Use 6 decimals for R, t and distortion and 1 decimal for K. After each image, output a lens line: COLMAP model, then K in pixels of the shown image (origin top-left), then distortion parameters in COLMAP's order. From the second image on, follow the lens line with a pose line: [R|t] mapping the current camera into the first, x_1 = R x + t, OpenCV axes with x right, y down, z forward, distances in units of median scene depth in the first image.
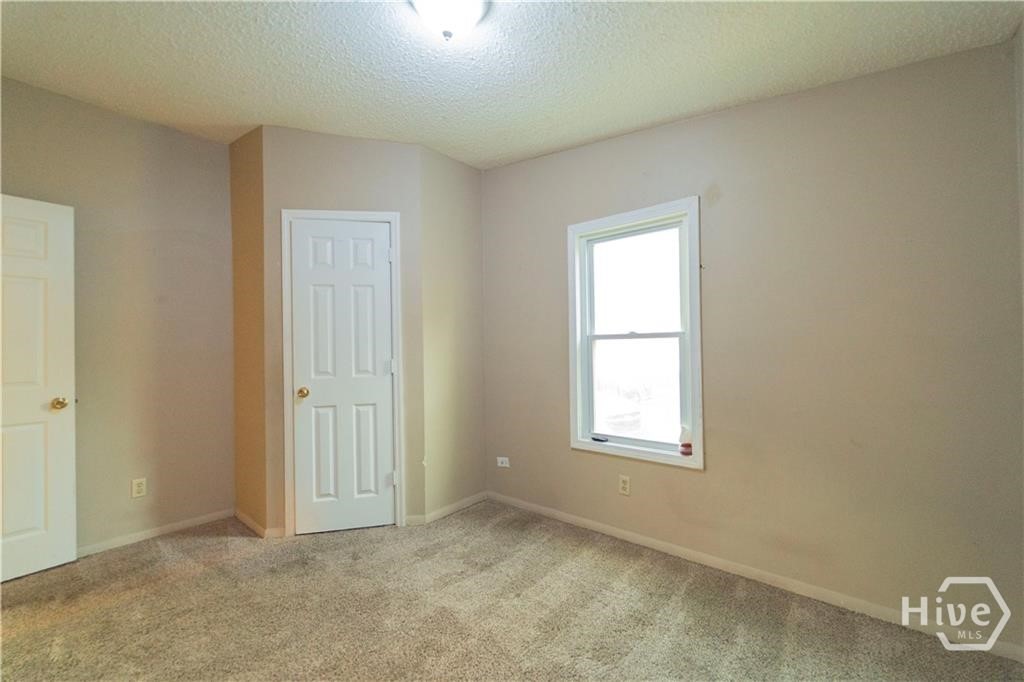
lens RADIAL K [[411.2, 0, 512.1], [0, 411.2, 344.9], [0, 0, 1]] dist [-0.001591, -0.000855]
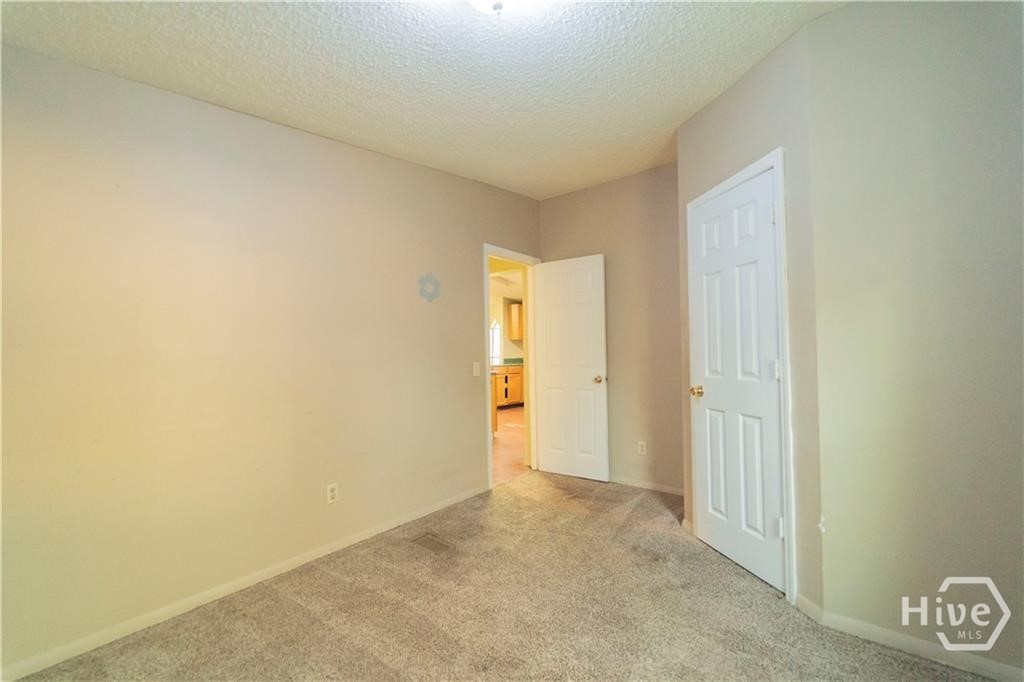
lens RADIAL K [[411.2, 0, 512.5], [0, 411.2, 343.5], [0, 0, 1]] dist [-0.001591, -0.000855]
pose [[0.023325, -0.000906, -0.999728, 0.423309], [0.025548, 0.999674, -0.000309, -0.003896], [0.999401, -0.025534, 0.023340, 0.550507]]
